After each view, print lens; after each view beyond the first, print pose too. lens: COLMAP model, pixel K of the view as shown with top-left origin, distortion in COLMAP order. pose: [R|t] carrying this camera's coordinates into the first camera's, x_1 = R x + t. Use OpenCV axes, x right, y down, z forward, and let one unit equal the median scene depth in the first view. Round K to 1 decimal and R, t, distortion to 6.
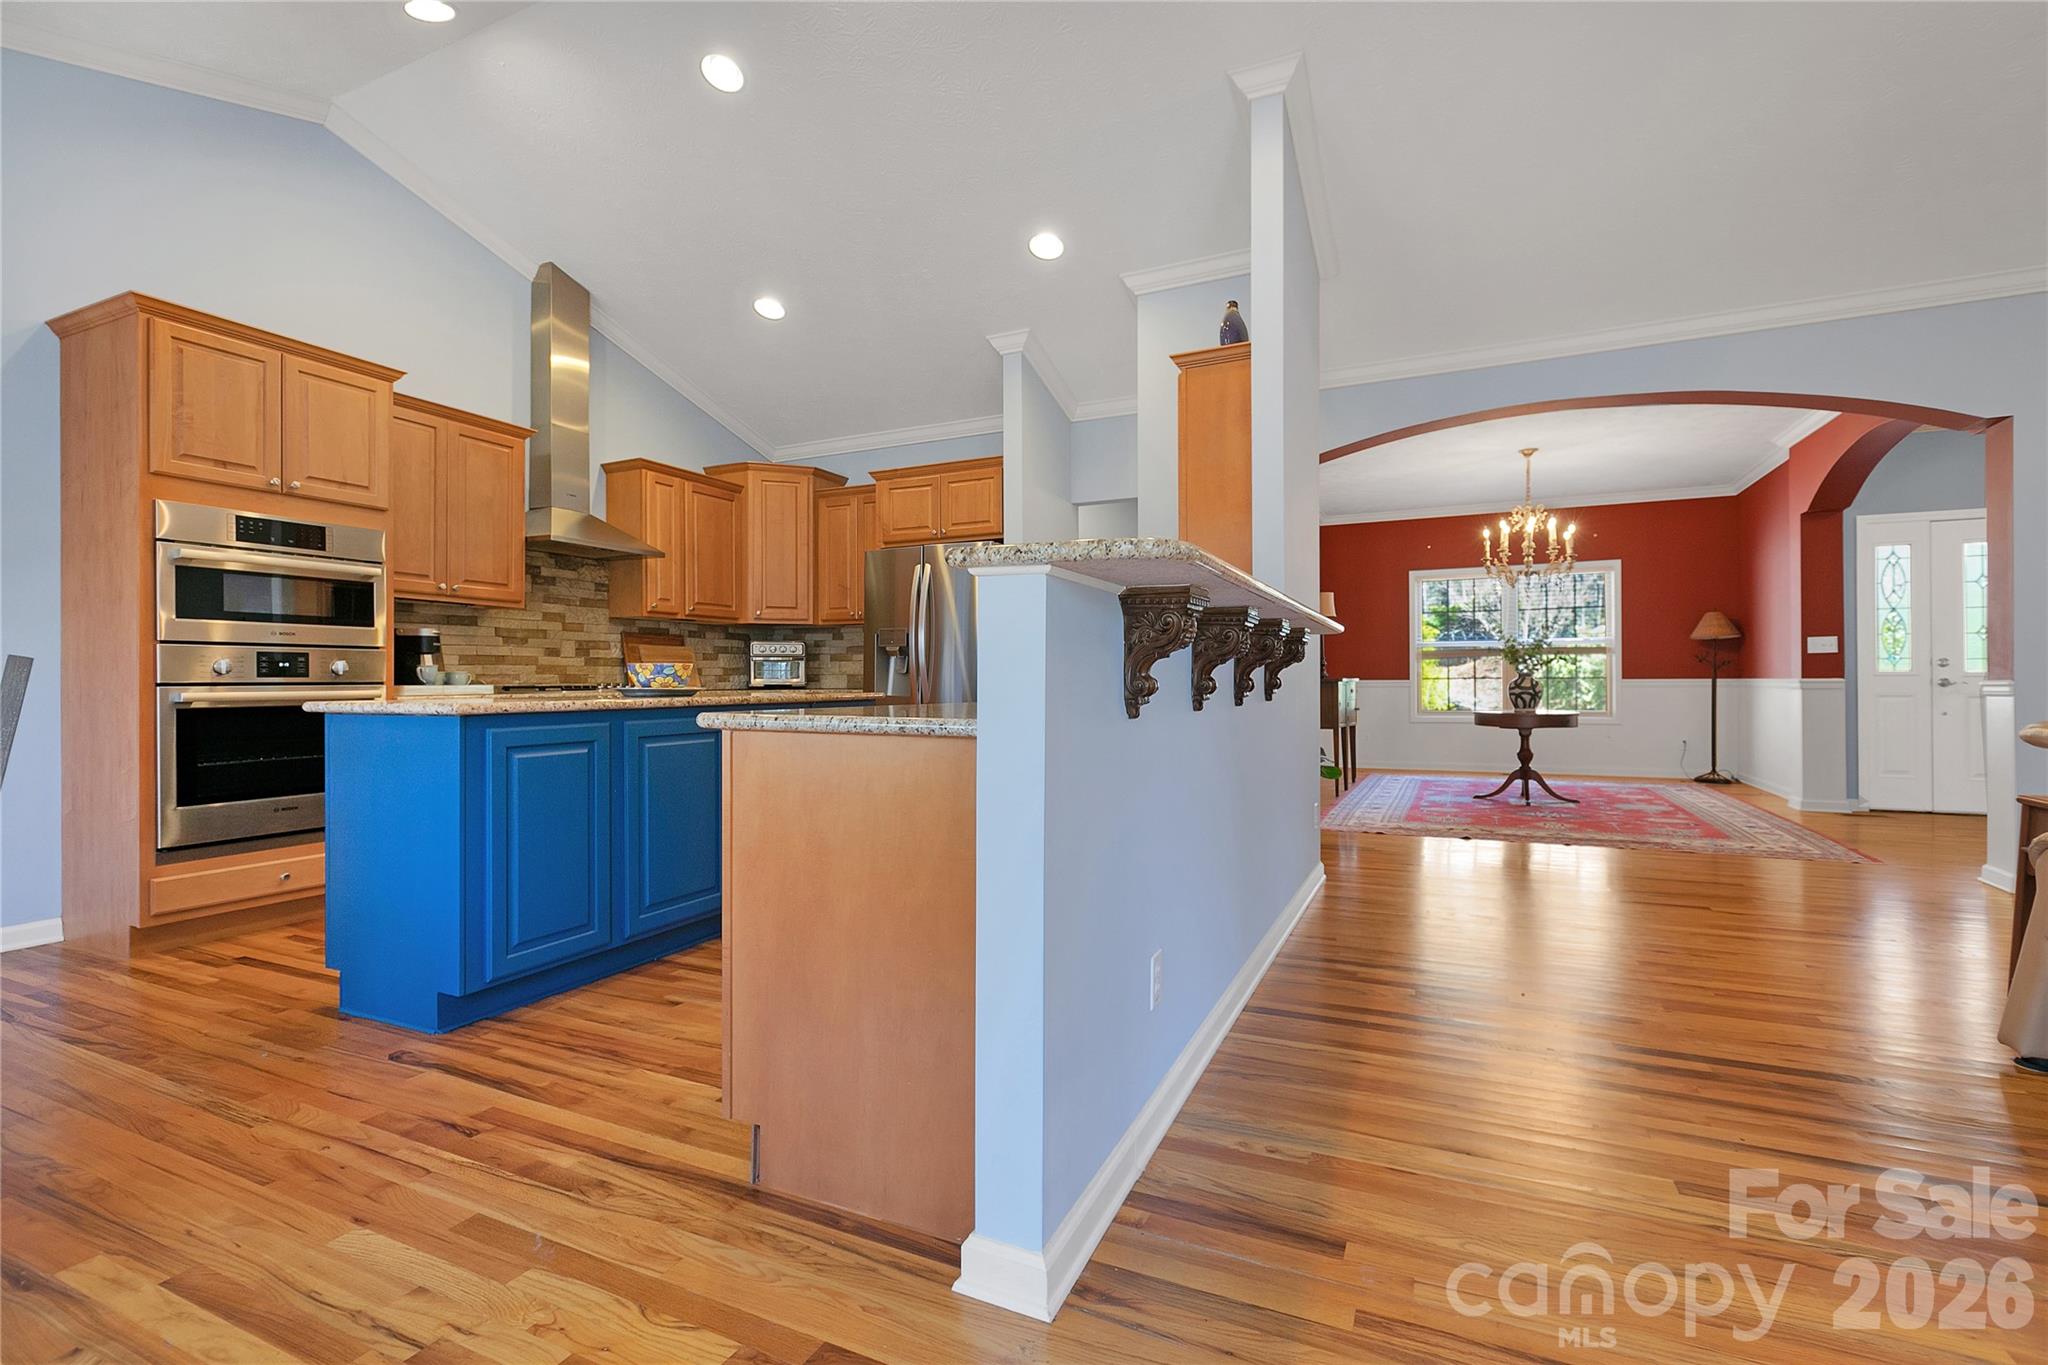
lens RADIAL K [[916.1, 0, 1034.1], [0, 916.1, 677.9], [0, 0, 1]] dist [-0.000147, -0.000171]
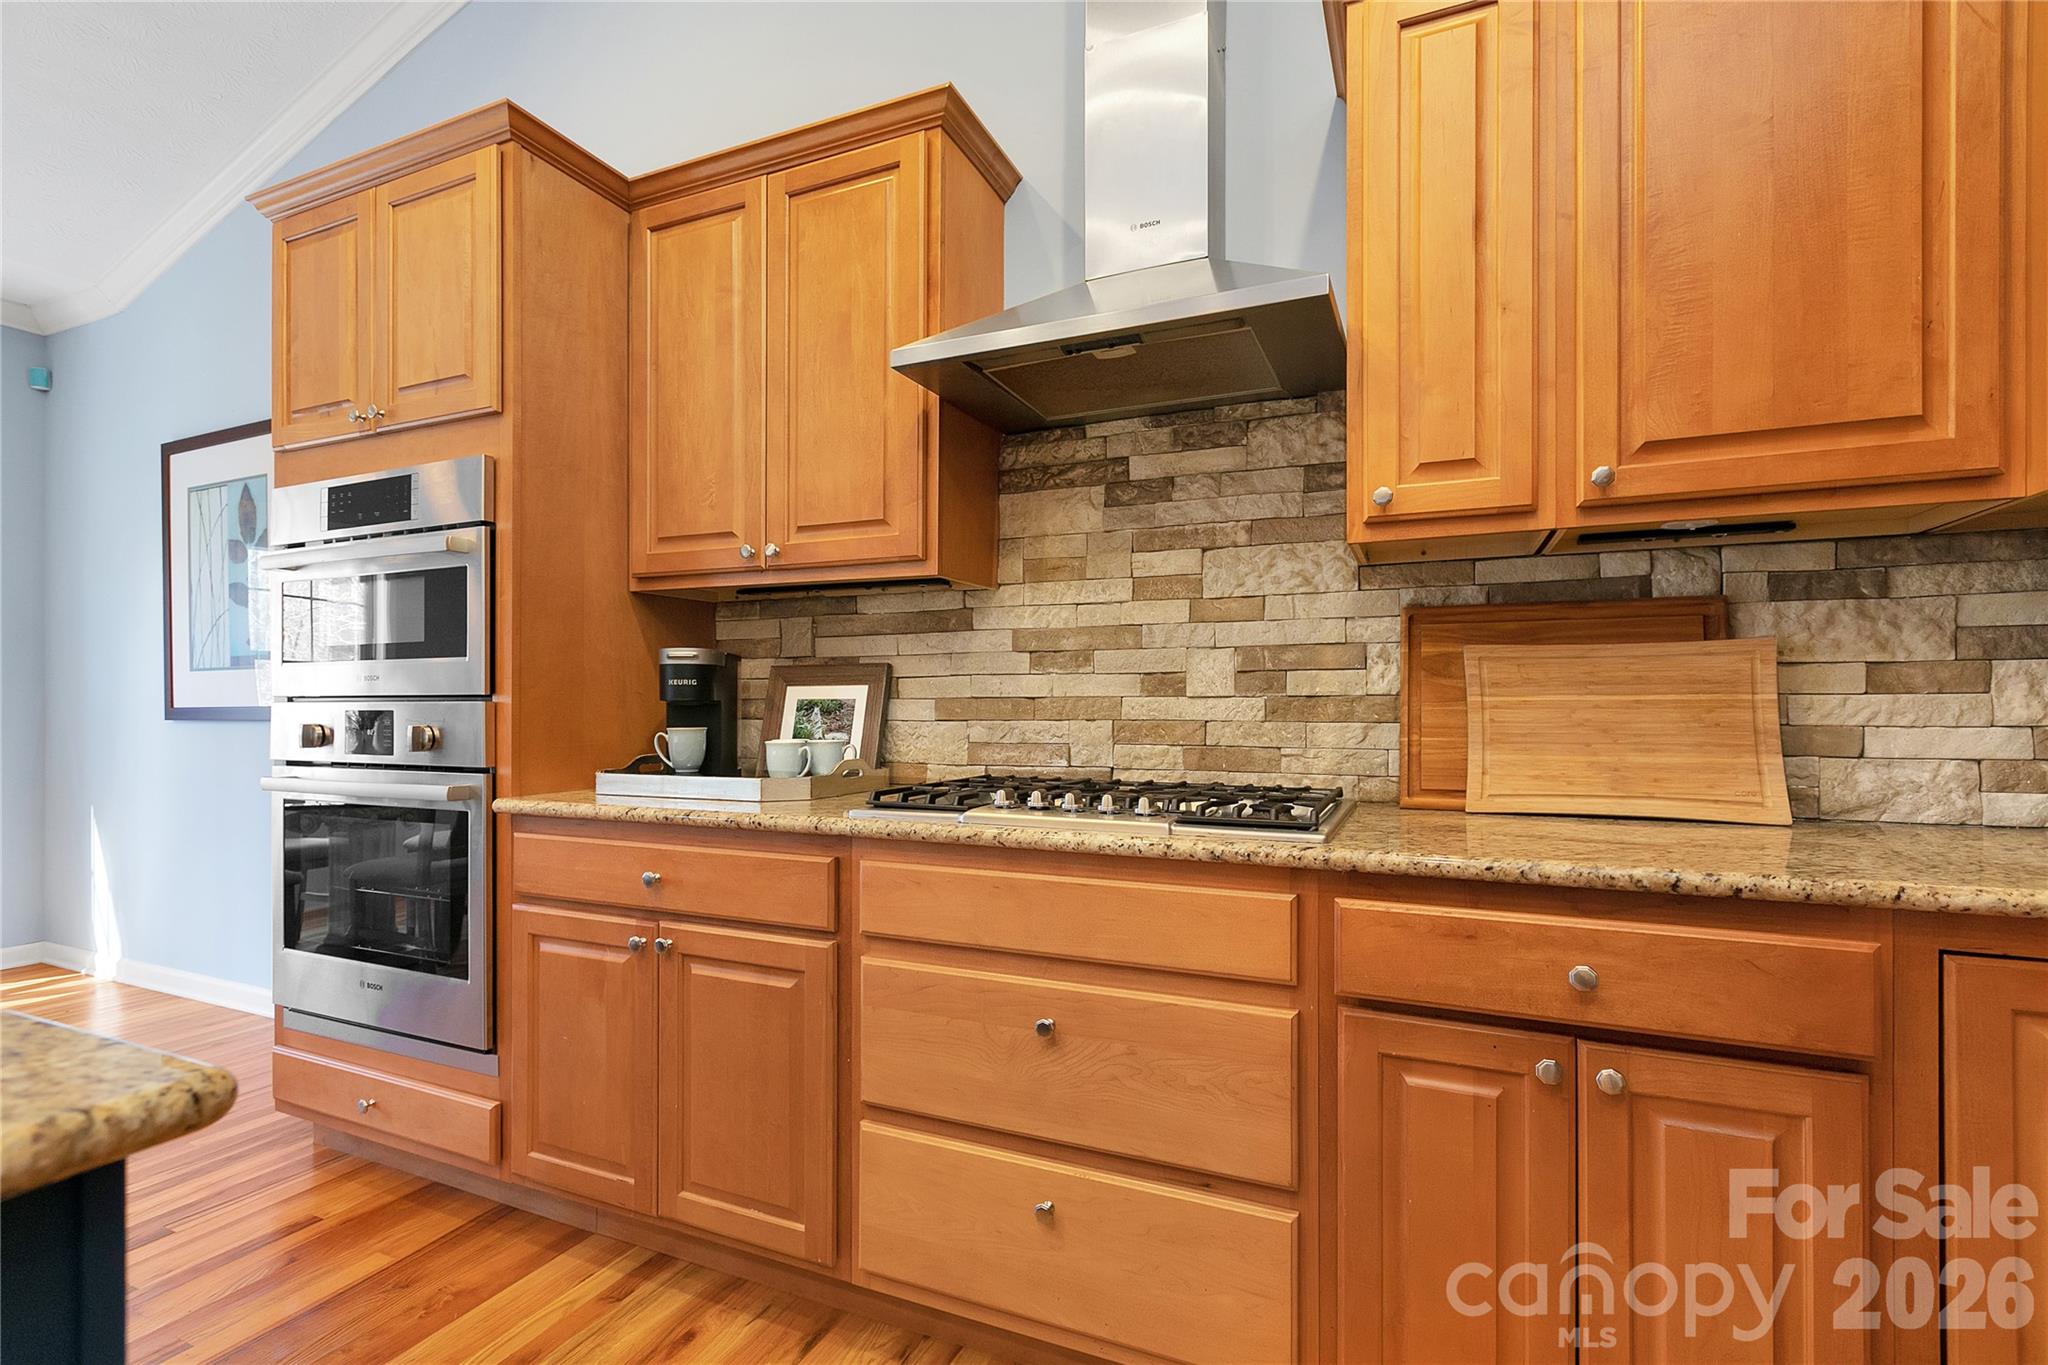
lens RADIAL K [[916.1, 0, 1031.3], [0, 916.1, 700.5], [0, 0, 1]] dist [-0.000147, -0.000171]
pose [[0.016310, 0.002086, -0.999865, -0.233230], [0.004559, 0.999987, 0.002160, -0.032444], [0.999857, -0.004594, 0.016300, 1.348619]]
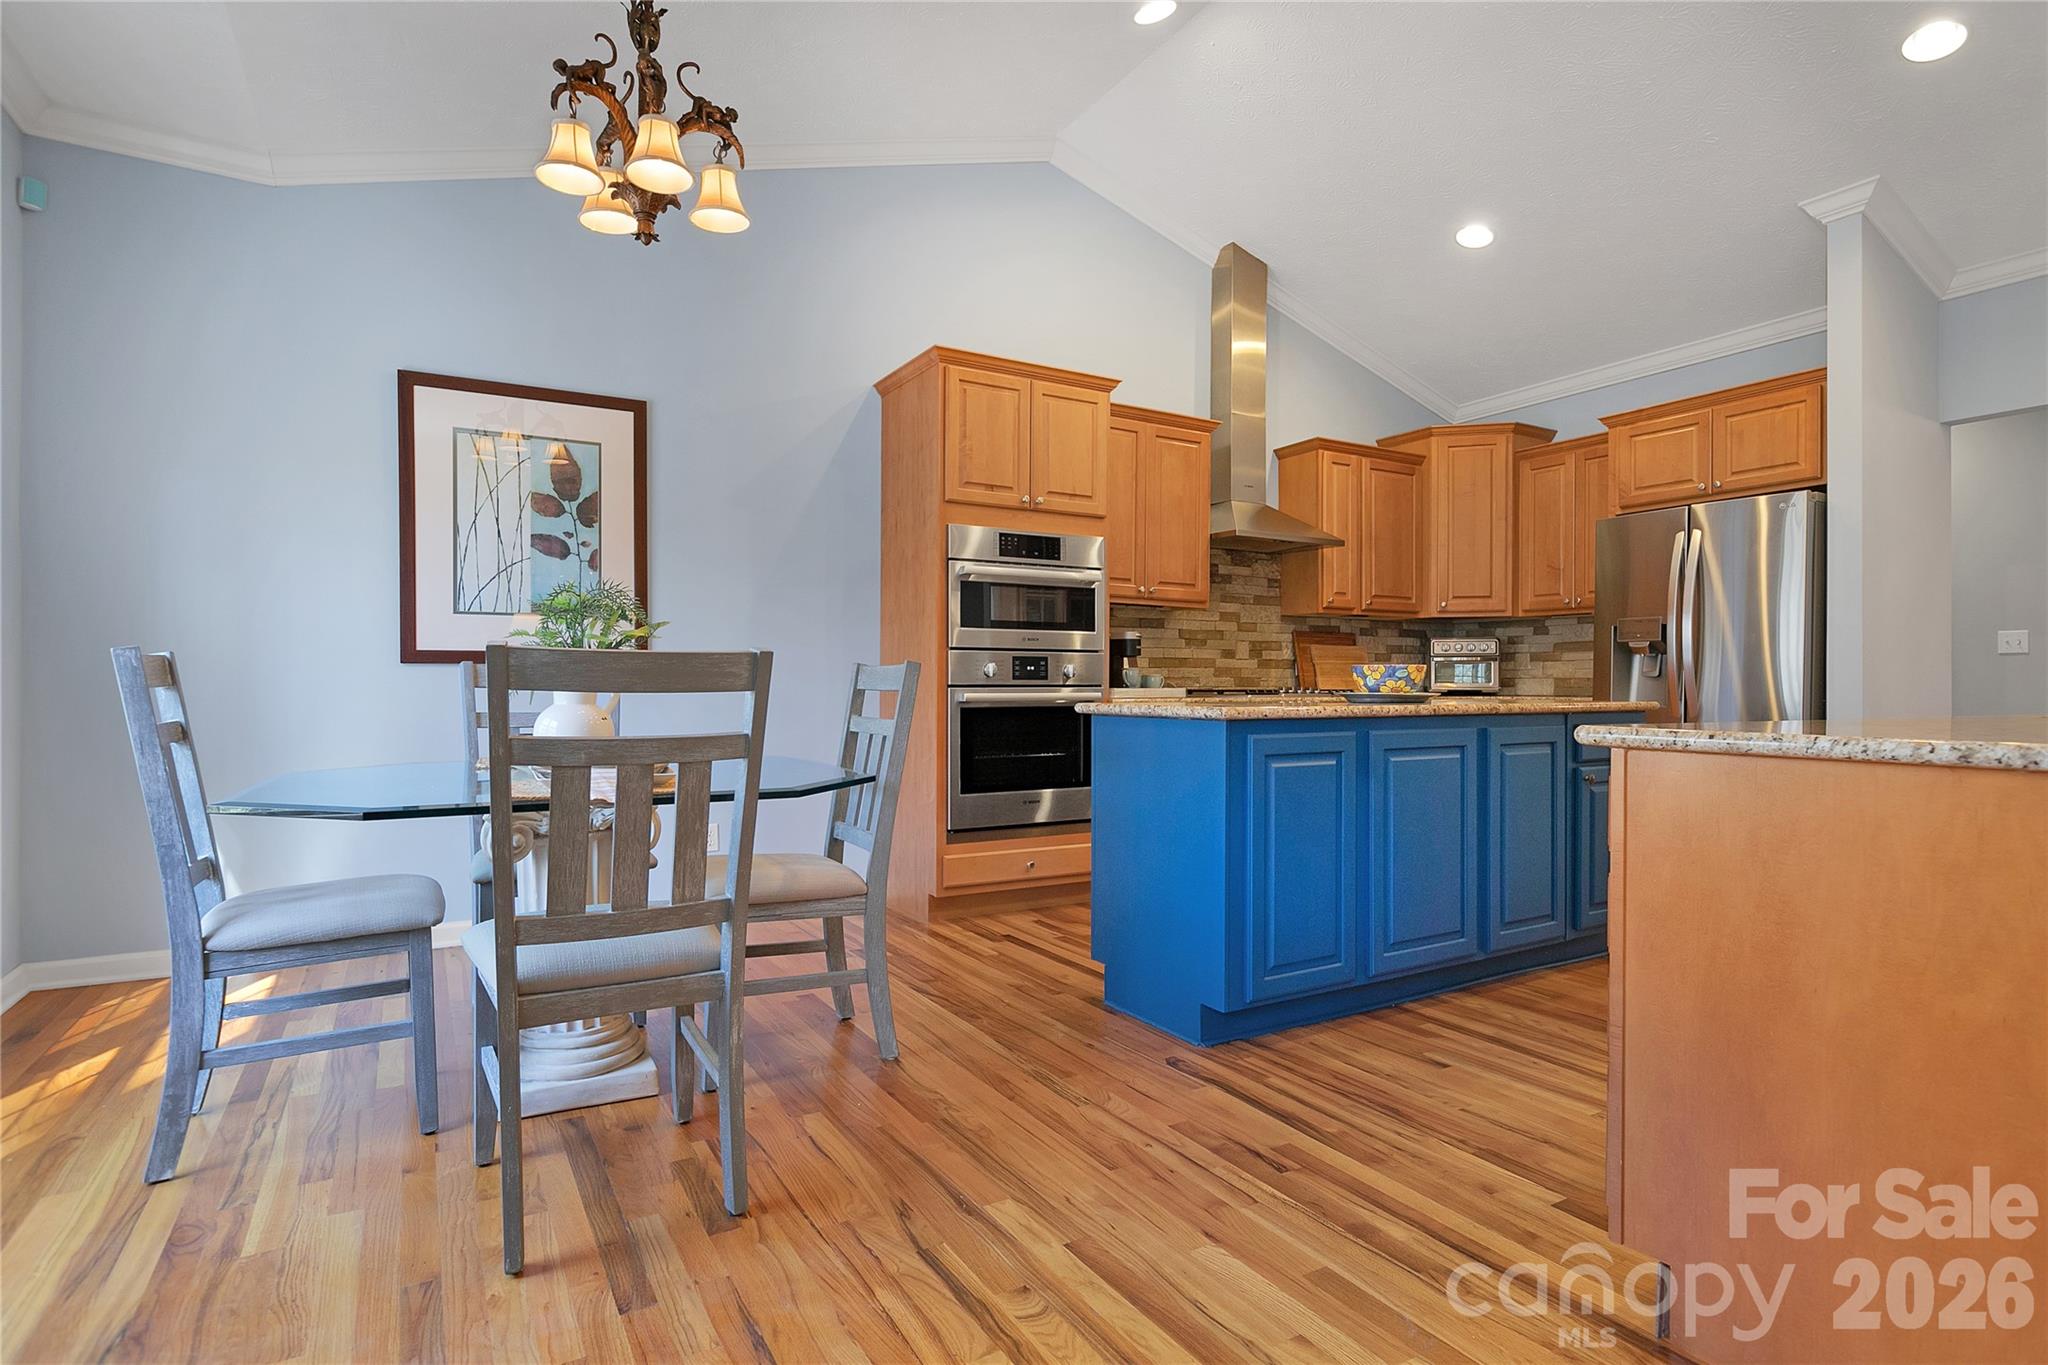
lens RADIAL K [[1041.1, 0, 1017.0], [0, 1041.1, 681.2], [0, 0, 1]] dist [-0.004069, -0.000493]
pose [[0.818704, 0.003320, -0.574206, -0.122711], [-0.003564, 0.999993, 0.000700, 0.000242], [0.574204, 0.001473, 0.818711, -0.012438]]
